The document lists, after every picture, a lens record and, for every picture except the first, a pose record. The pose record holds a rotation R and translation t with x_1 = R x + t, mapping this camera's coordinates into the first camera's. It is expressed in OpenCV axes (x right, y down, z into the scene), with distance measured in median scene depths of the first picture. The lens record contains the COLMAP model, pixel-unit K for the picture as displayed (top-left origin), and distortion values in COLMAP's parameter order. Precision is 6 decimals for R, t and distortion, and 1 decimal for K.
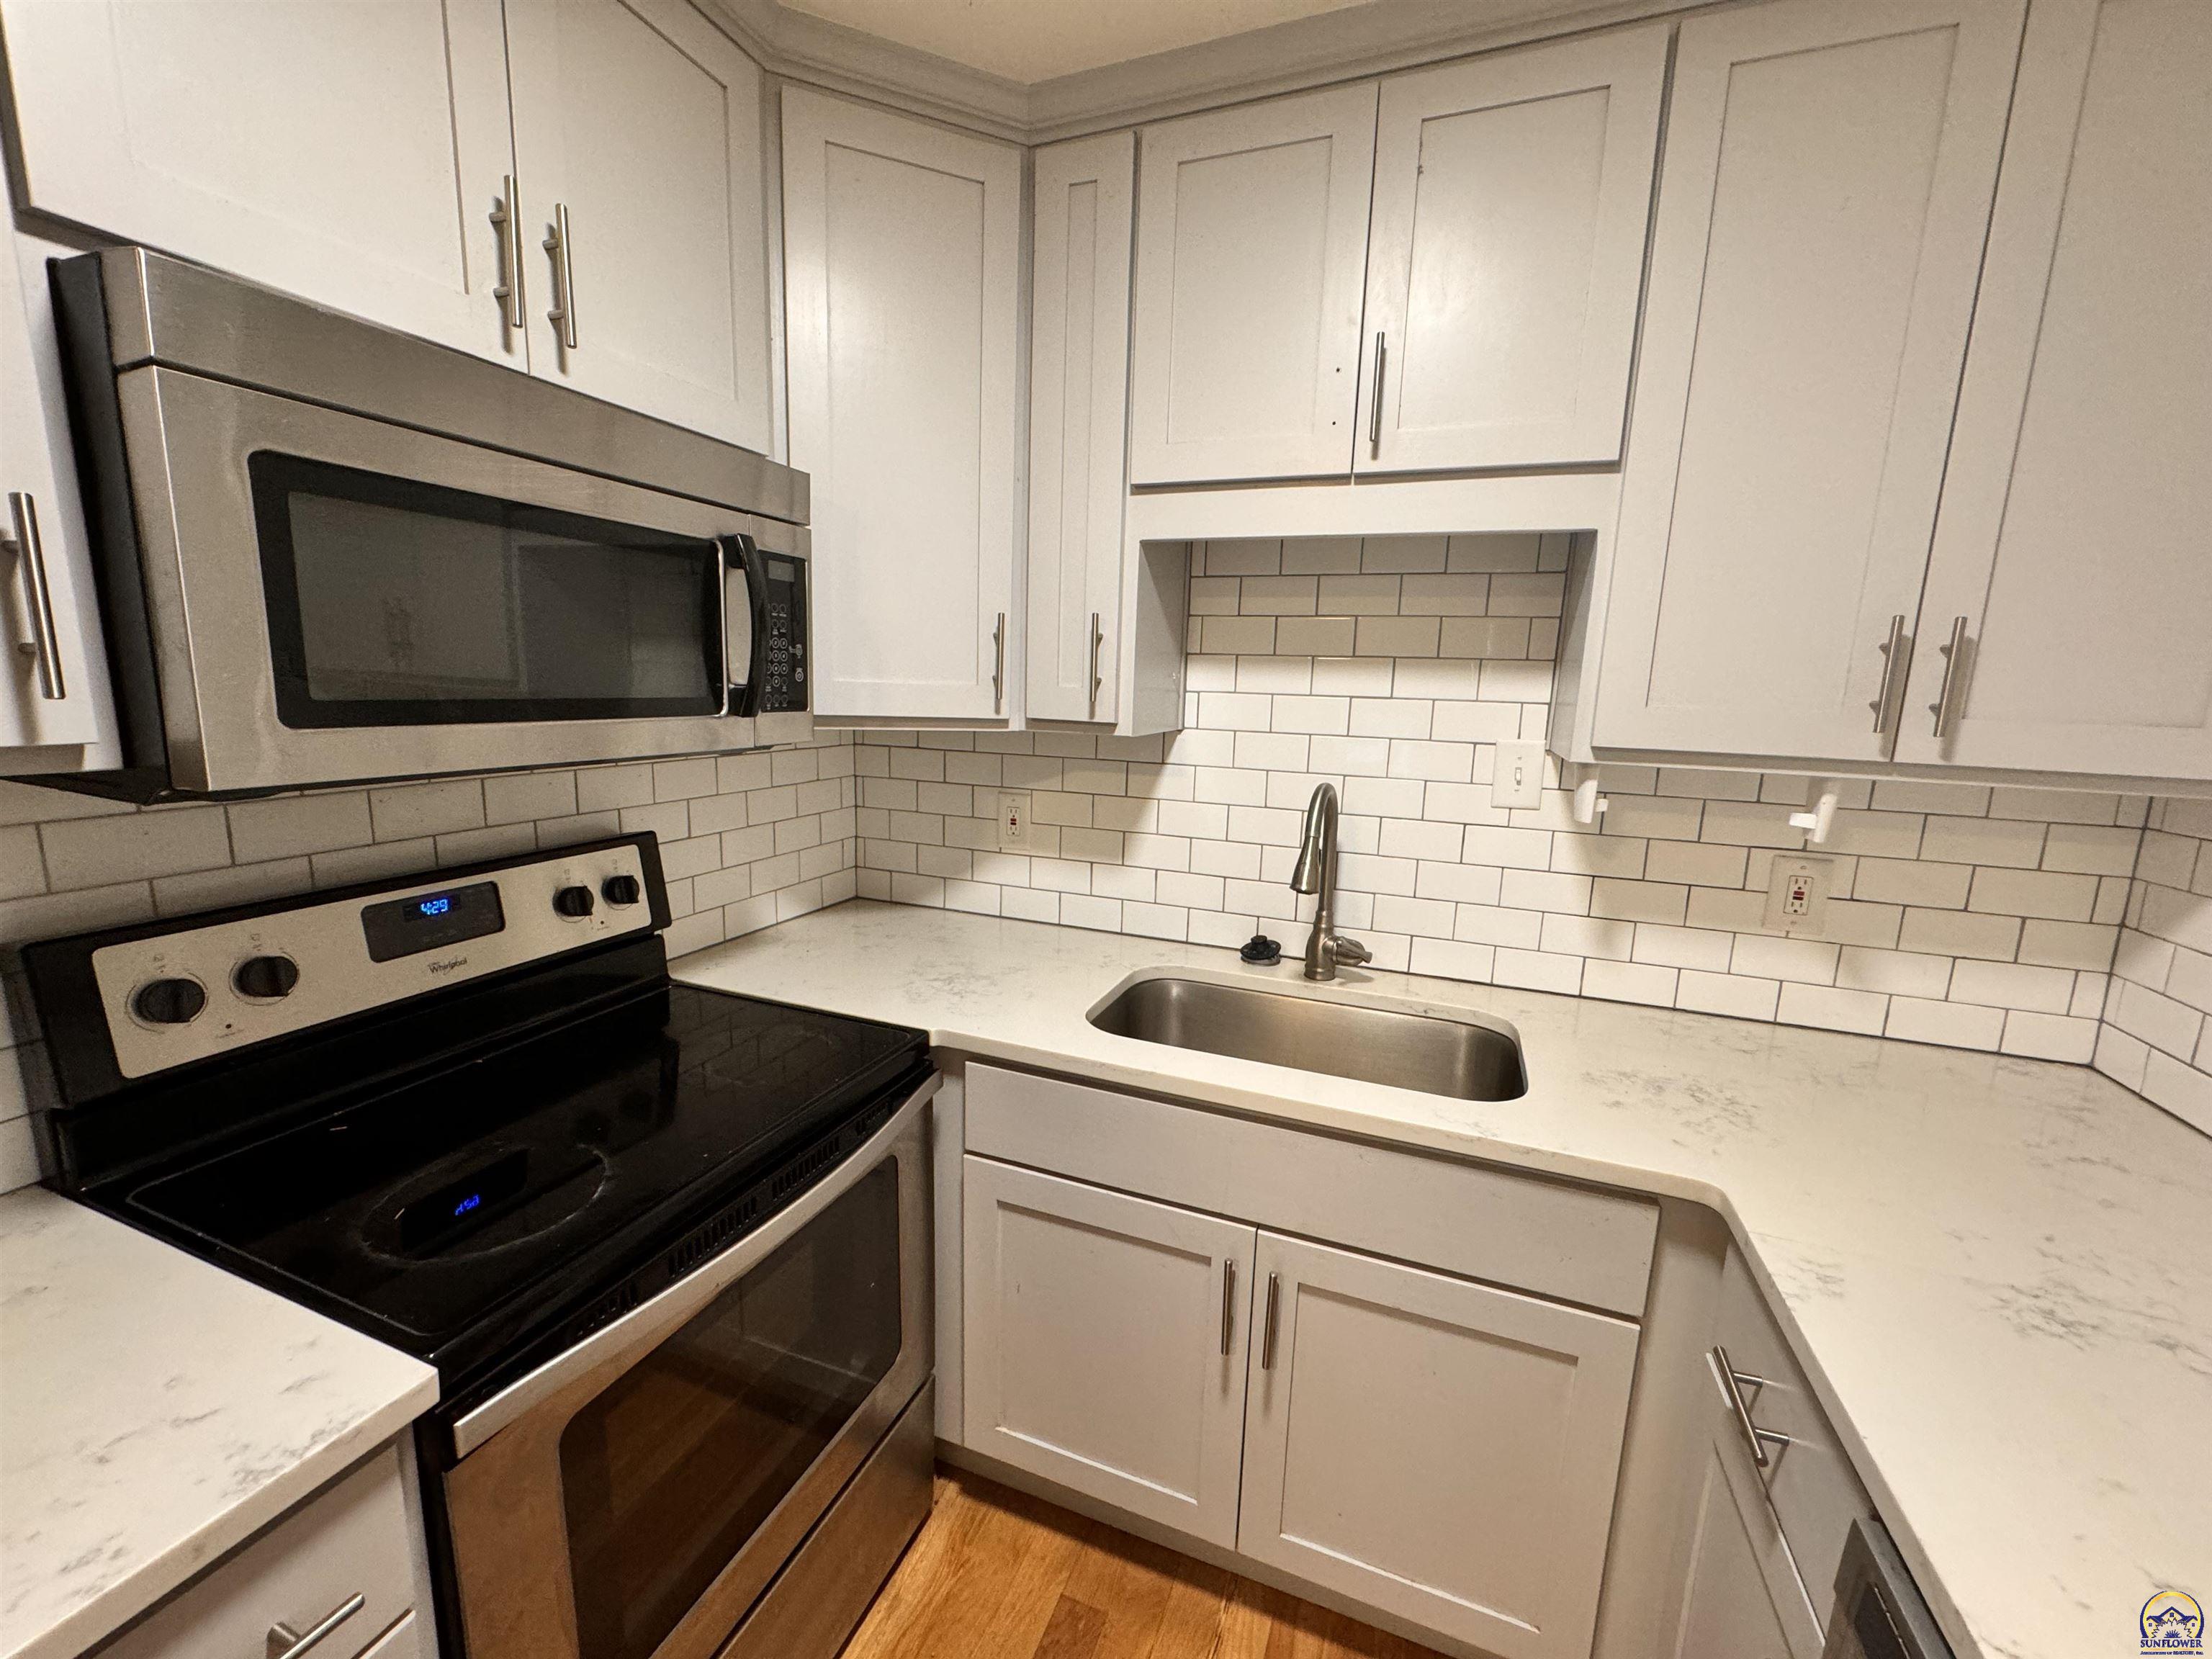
lens RADIAL K [[877.7, 0, 1106.0], [0, 877.7, 829.5], [0, 0, 1]] dist [-0.000939, -0.000016]
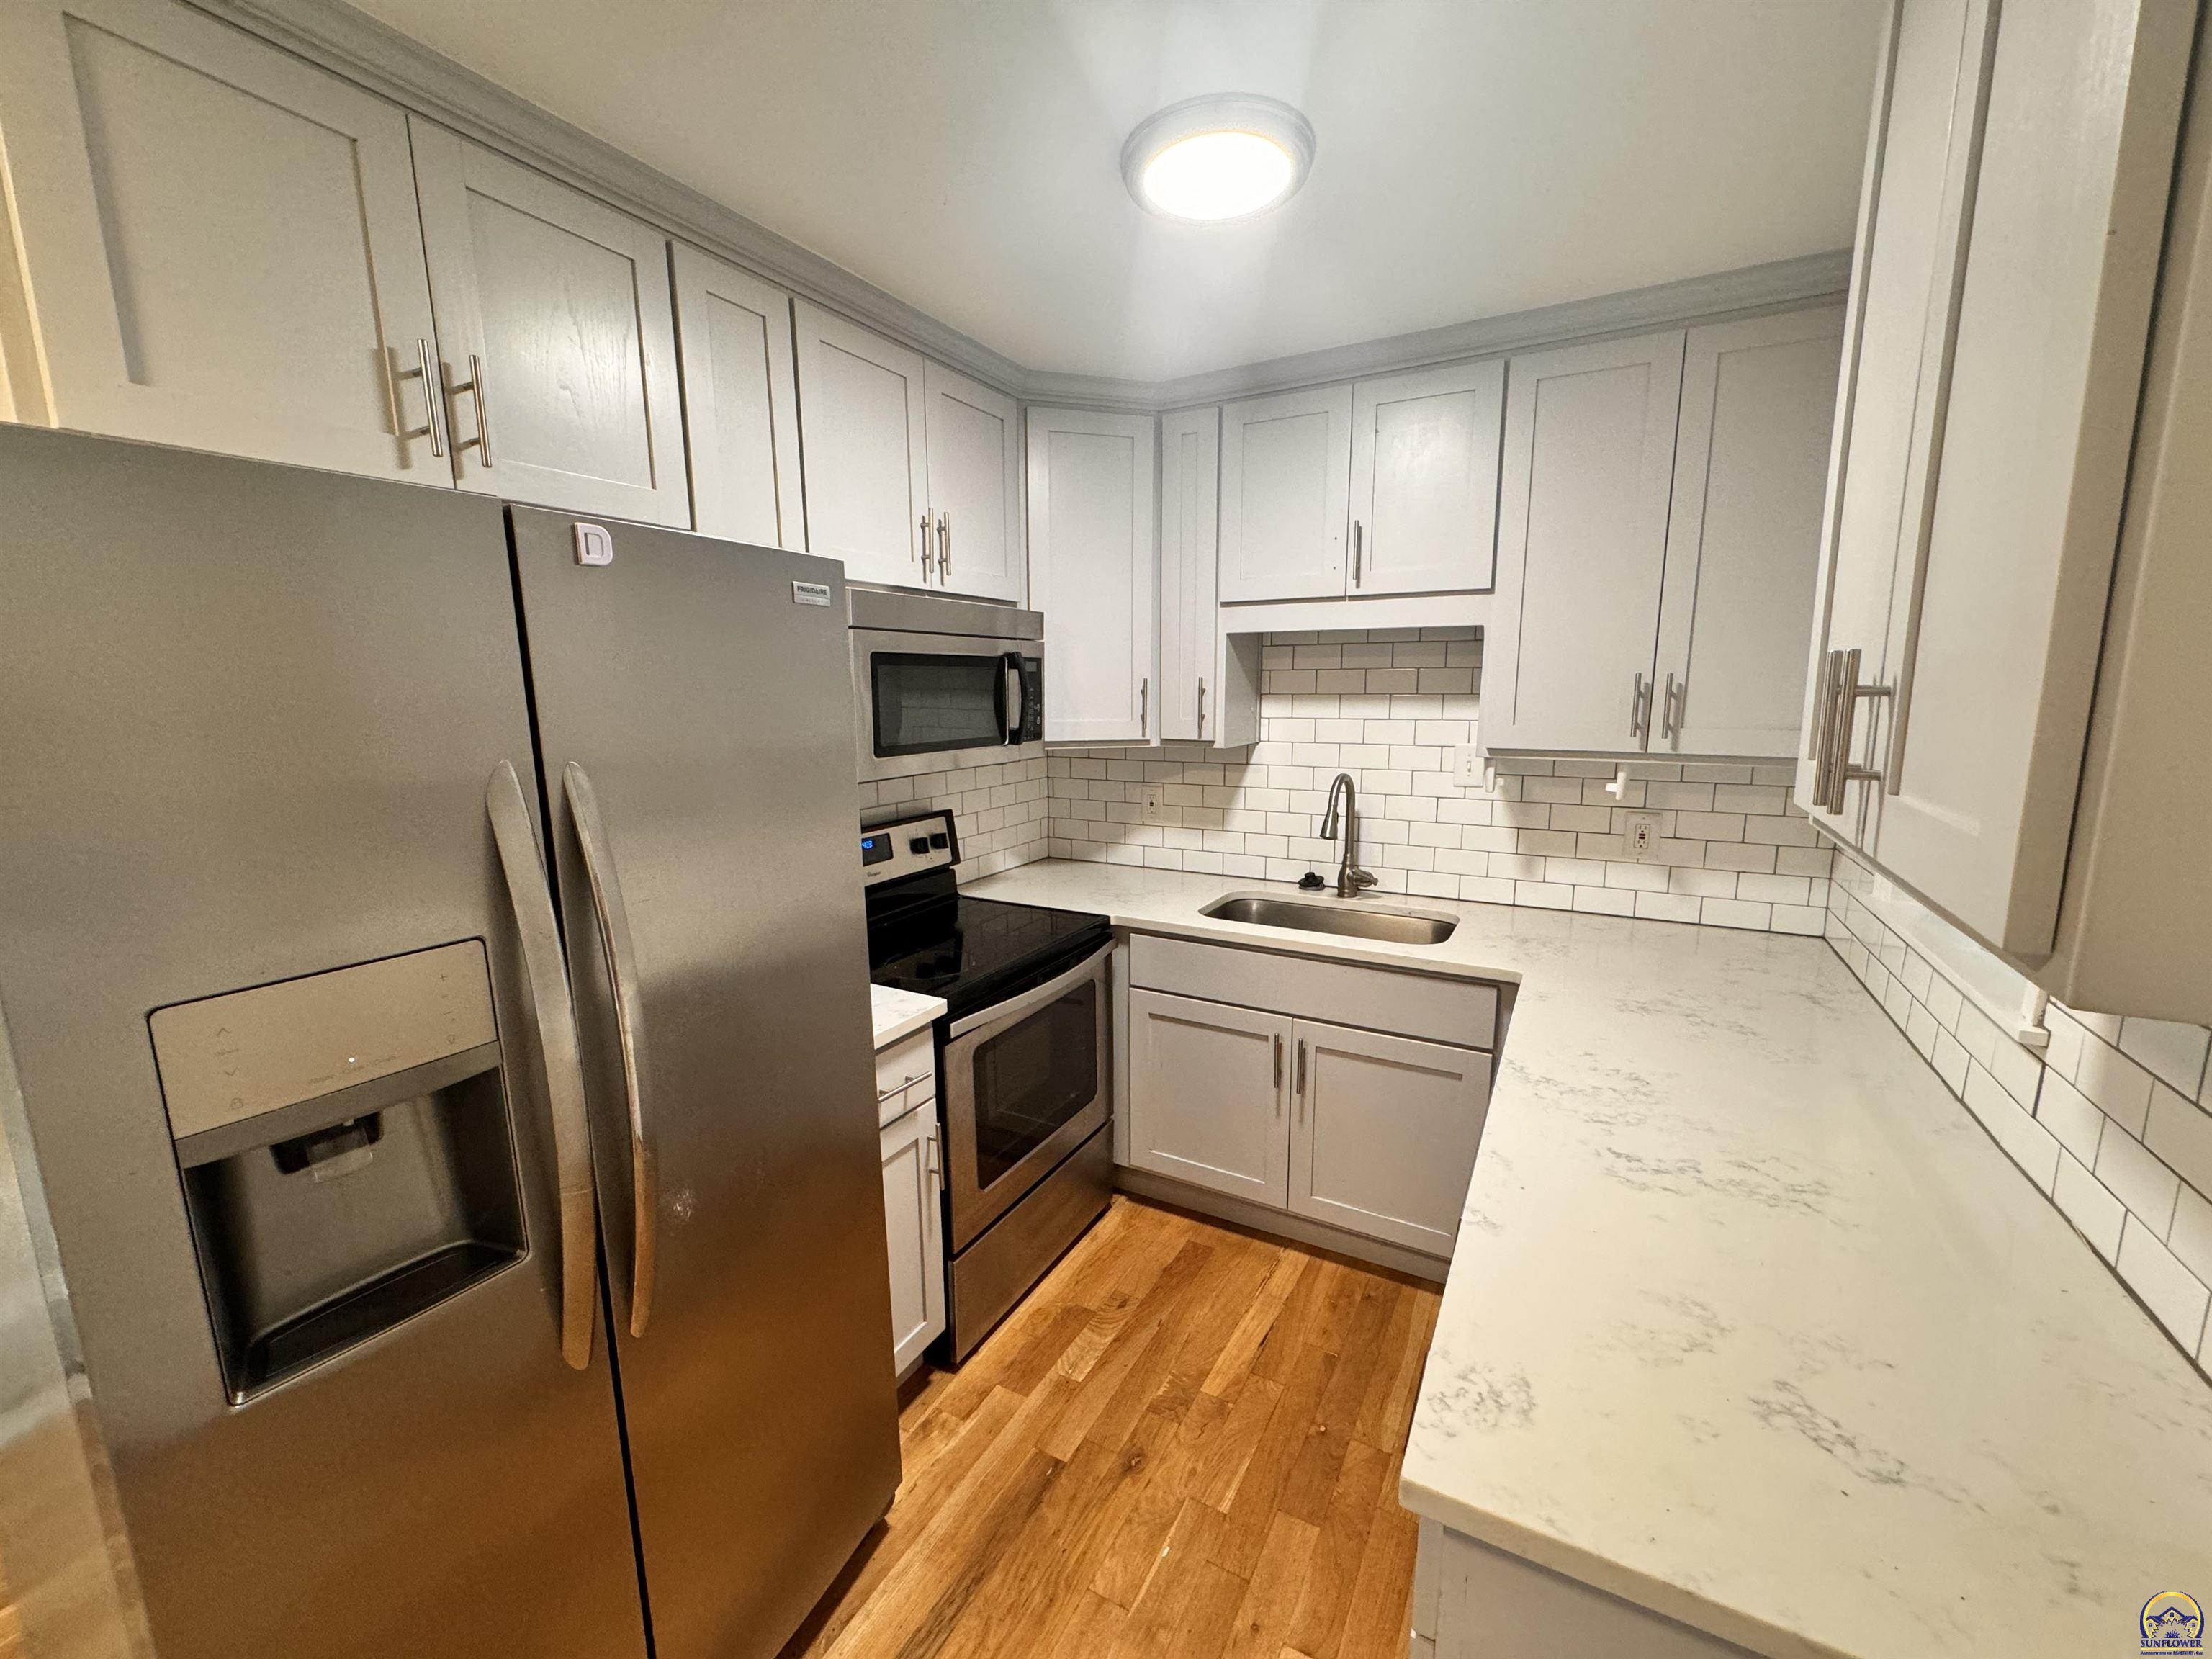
lens RADIAL K [[877.7, 0, 1106.0], [0, 877.7, 829.5], [0, 0, 1]] dist [-0.000939, -0.000016]
pose [[0.989921, -0.013990, -0.140927, 0.042012], [0.013154, 0.999890, -0.006857, 0.059636], [0.141007, 0.004934, 0.989996, -0.714368]]
